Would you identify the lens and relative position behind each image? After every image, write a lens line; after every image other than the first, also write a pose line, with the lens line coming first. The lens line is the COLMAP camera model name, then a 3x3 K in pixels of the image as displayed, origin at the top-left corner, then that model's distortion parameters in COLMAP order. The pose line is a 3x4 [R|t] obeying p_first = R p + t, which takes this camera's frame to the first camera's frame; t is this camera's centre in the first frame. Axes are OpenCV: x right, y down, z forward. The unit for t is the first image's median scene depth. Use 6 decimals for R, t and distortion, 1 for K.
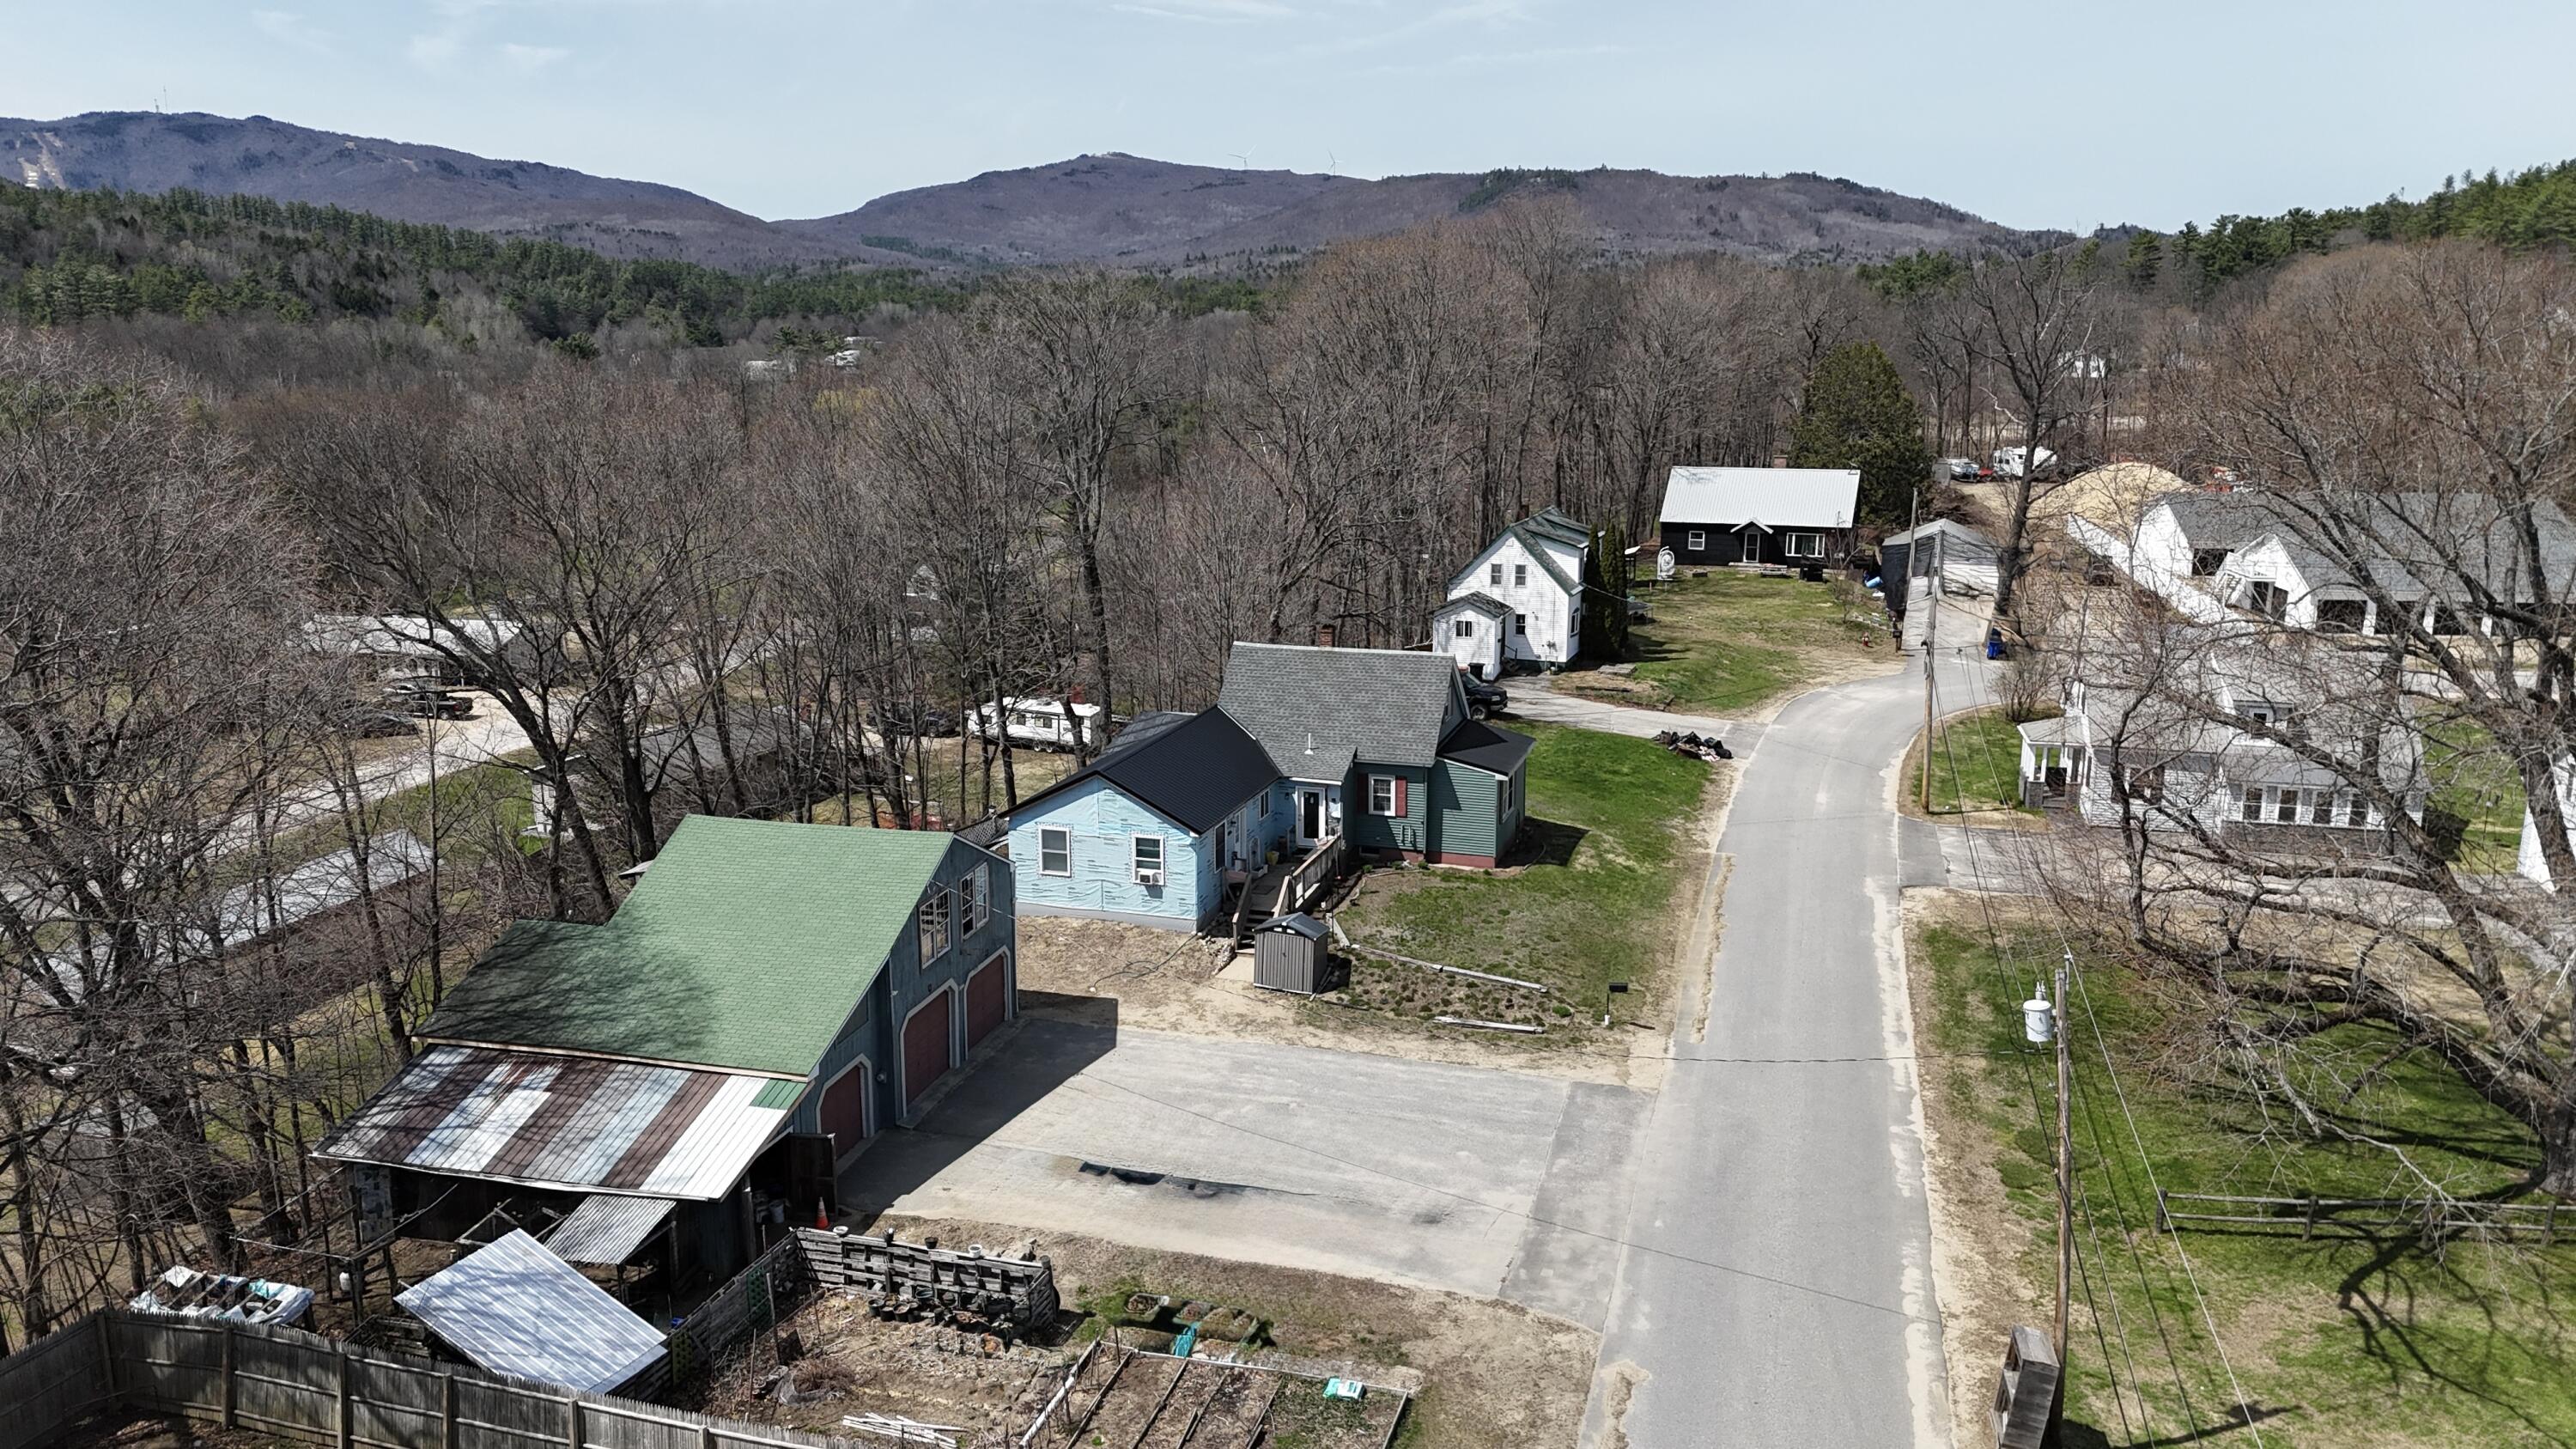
lens RADIAL K [[1902.9, 0, 1288.1], [0, 1902.9, 668.8], [0, 0, 1]] dist [0.090004, -0.100433]
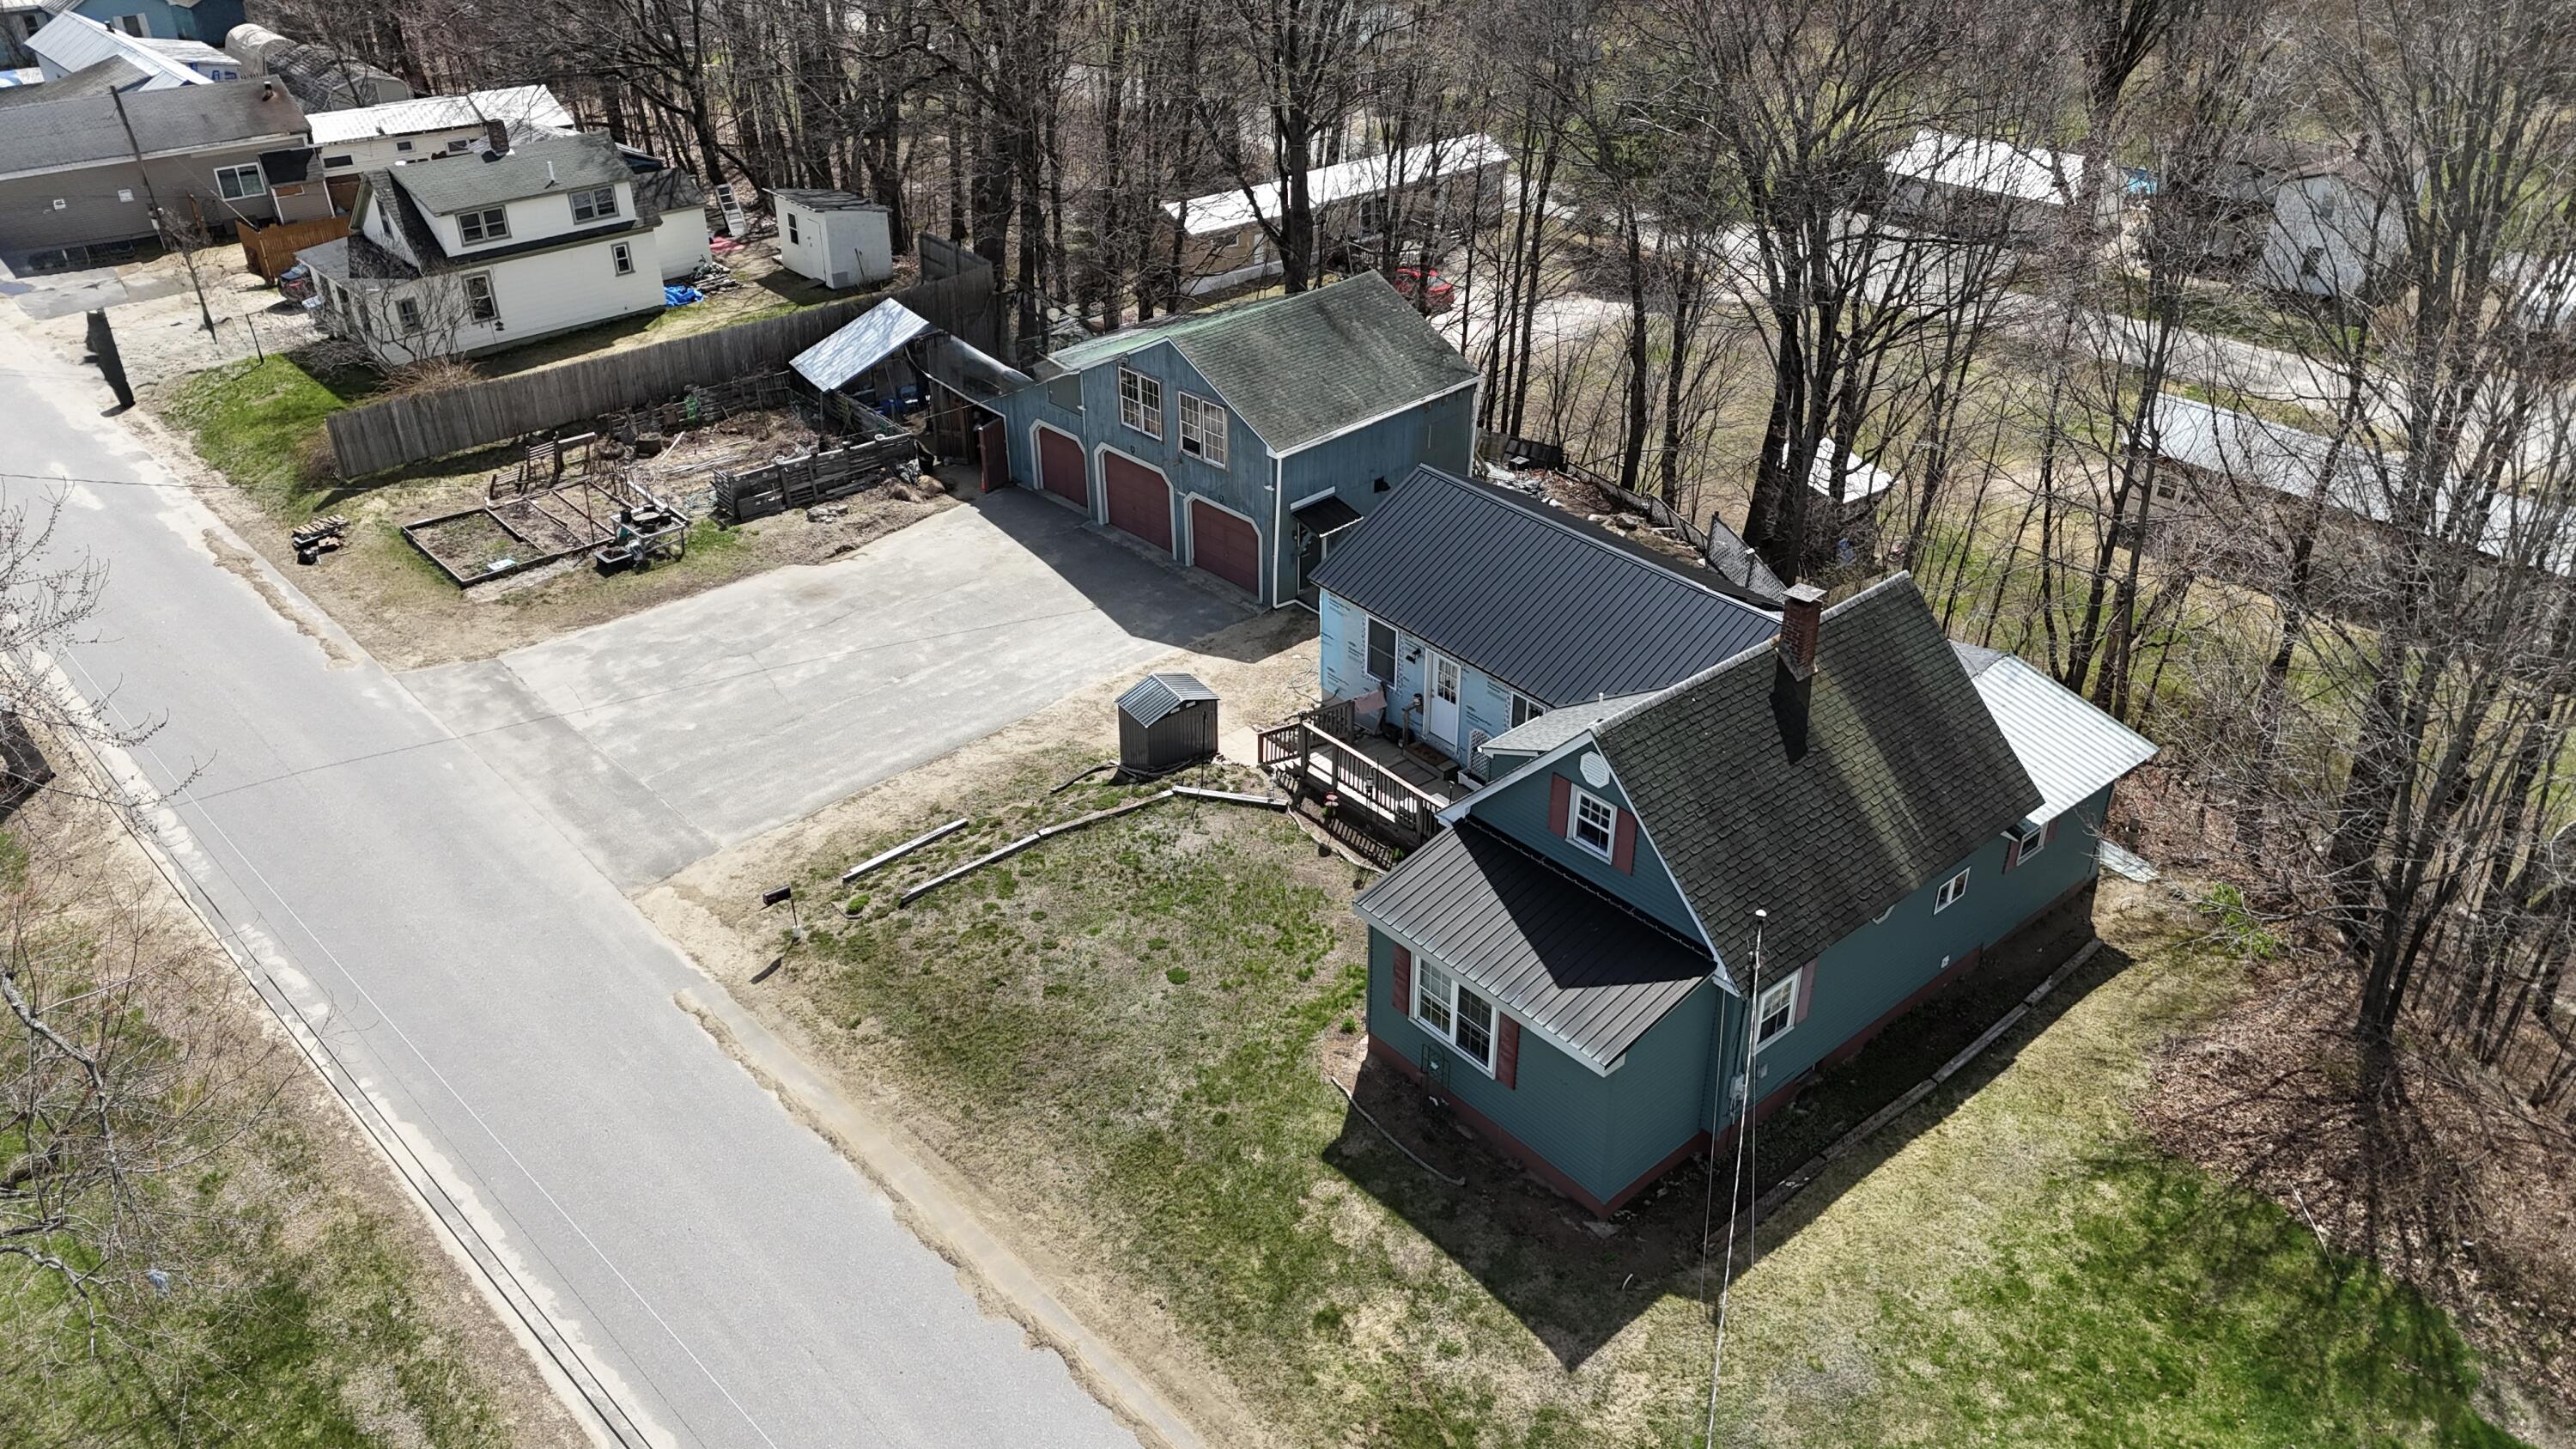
lens RADIAL K [[1870.1, 0, 1288.0], [0, 1870.1, 724.5], [0, 0, 1]] dist [0.041831, -0.000365]
pose [[-0.518195, 0.446726, -0.729322, 0.445400], [-0.158016, 0.788058, 0.594976, -0.259219], [0.840539, 0.423557, -0.337778, 1.109613]]
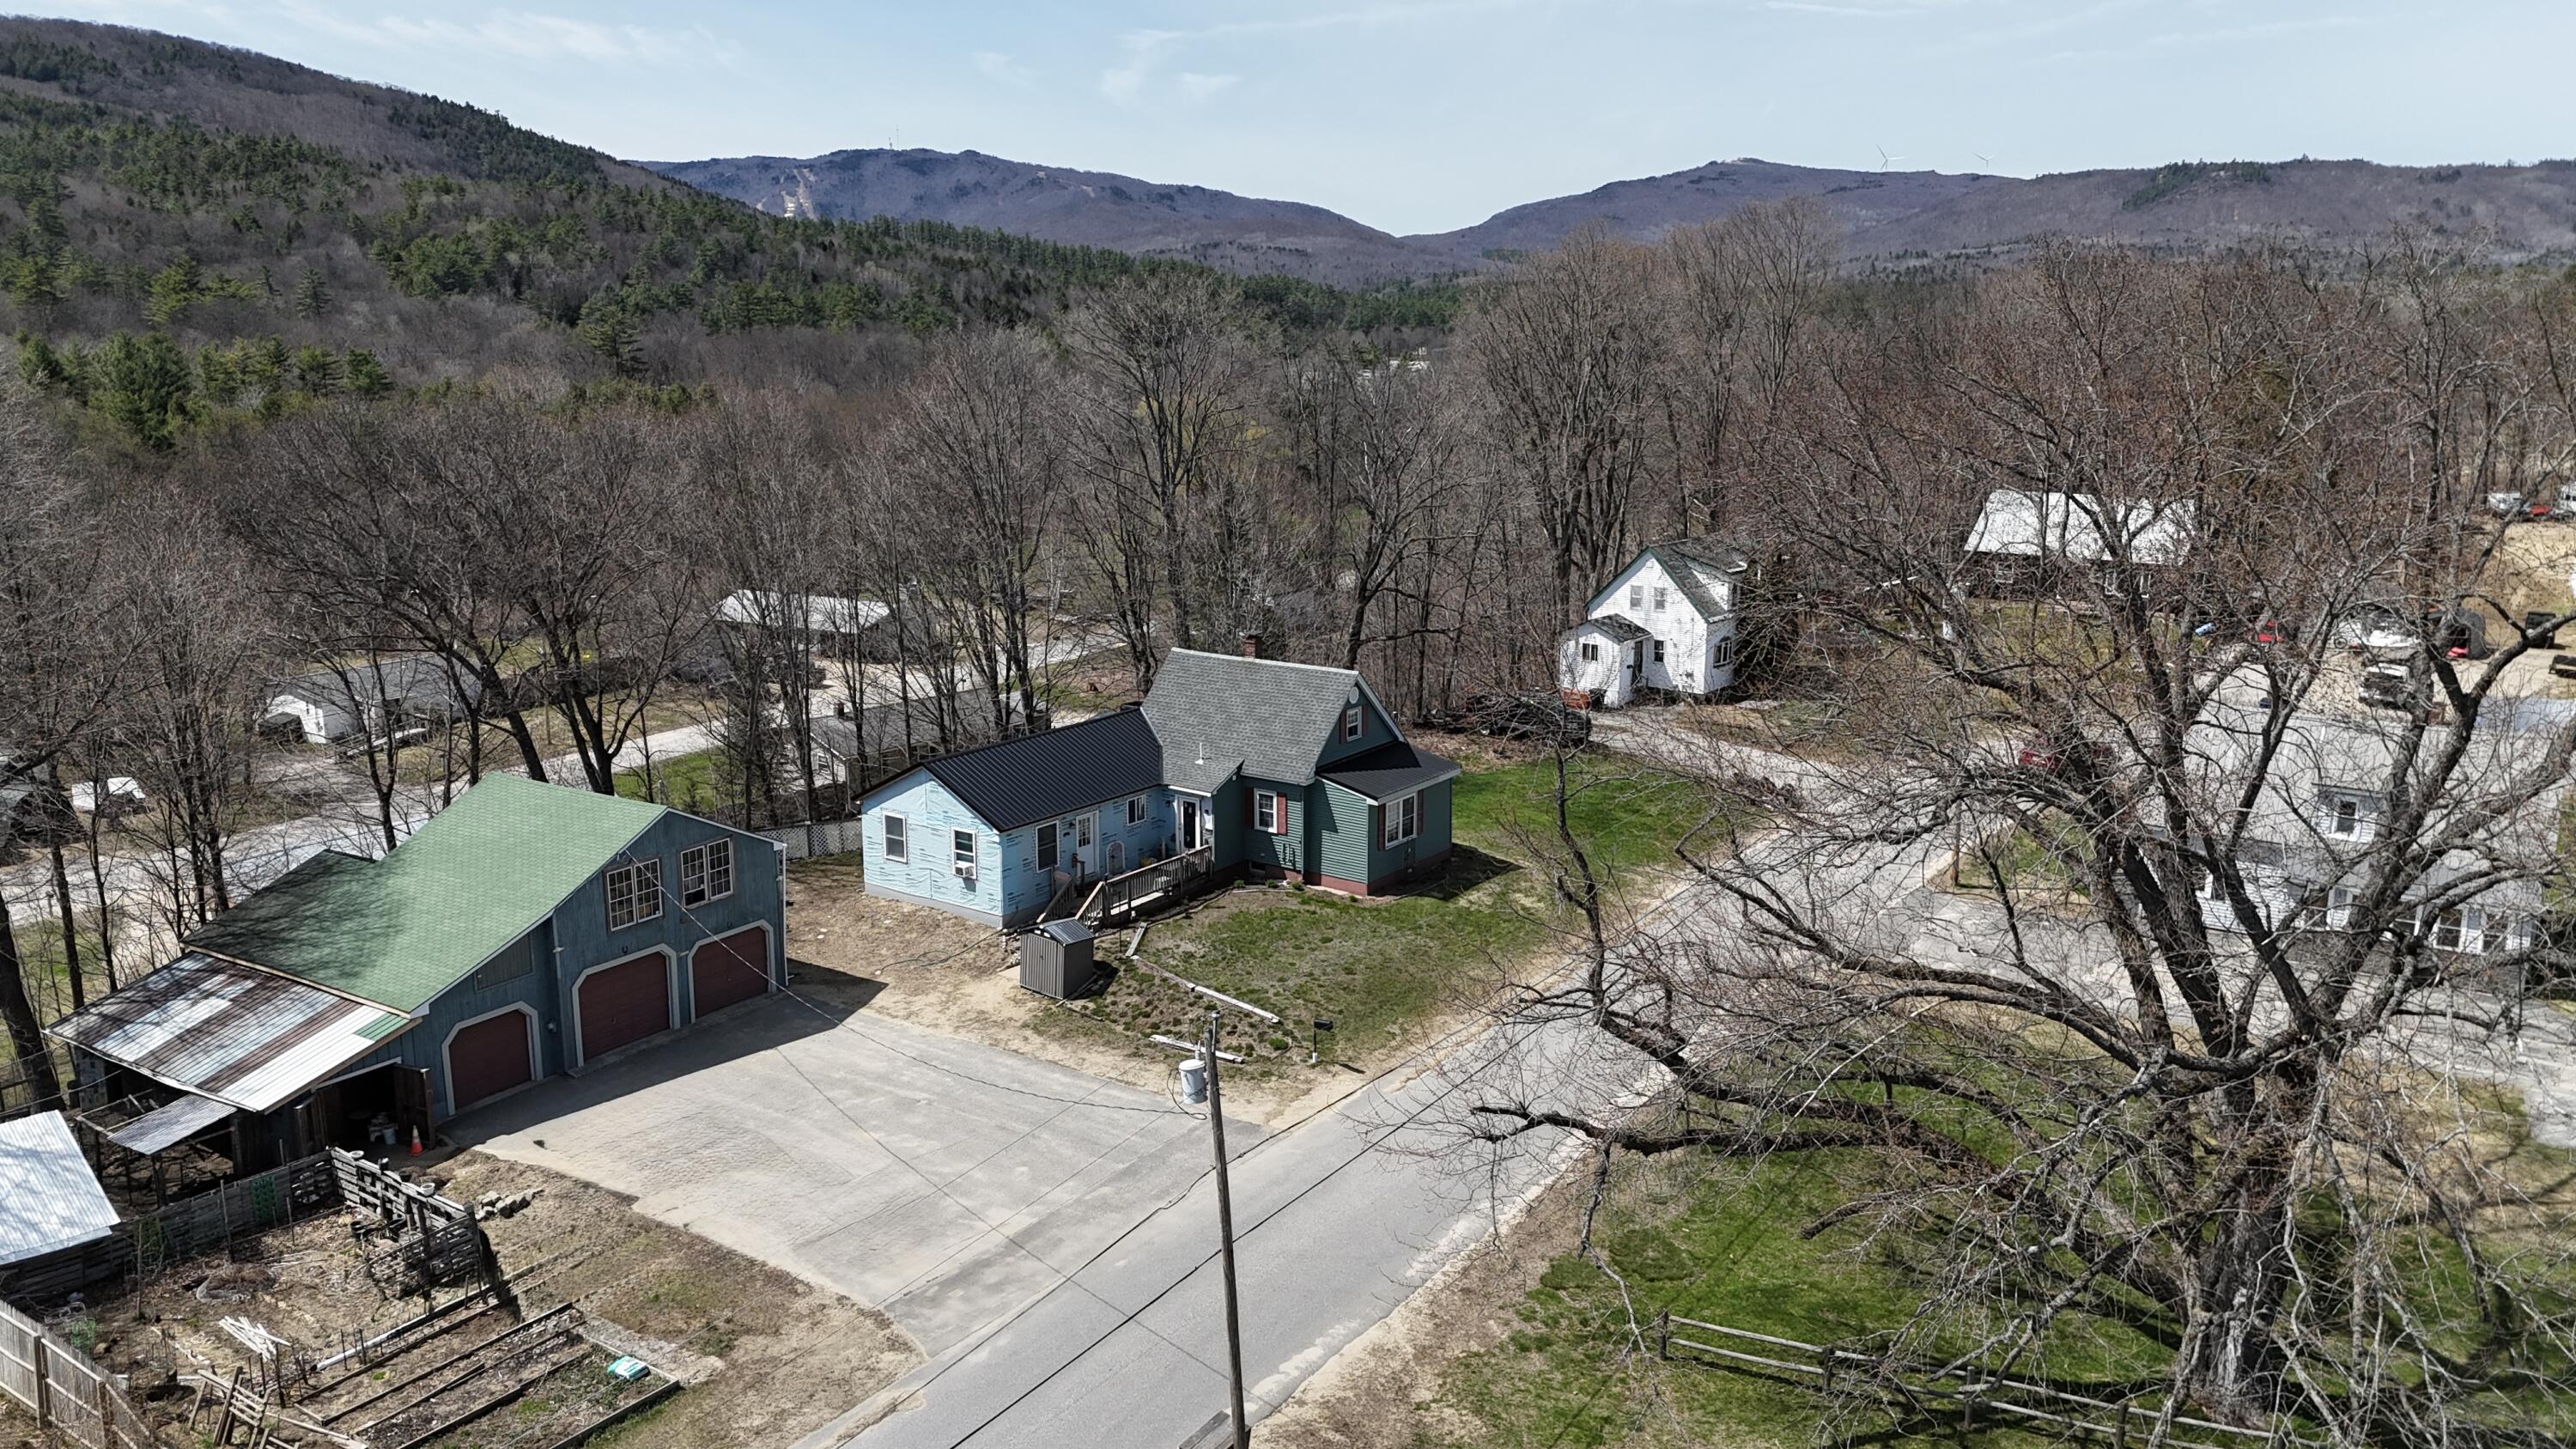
lens RADIAL K [[1902.9, 0, 1288.1], [0, 1902.9, 668.8], [0, 0, 1]] dist [0.090004, -0.100433]
pose [[0.950116, 0.057710, -0.306511, 0.357244], [-0.059318, 0.998231, 0.004074, -0.011363], [0.306204, 0.014311, 0.951858, 0.069246]]
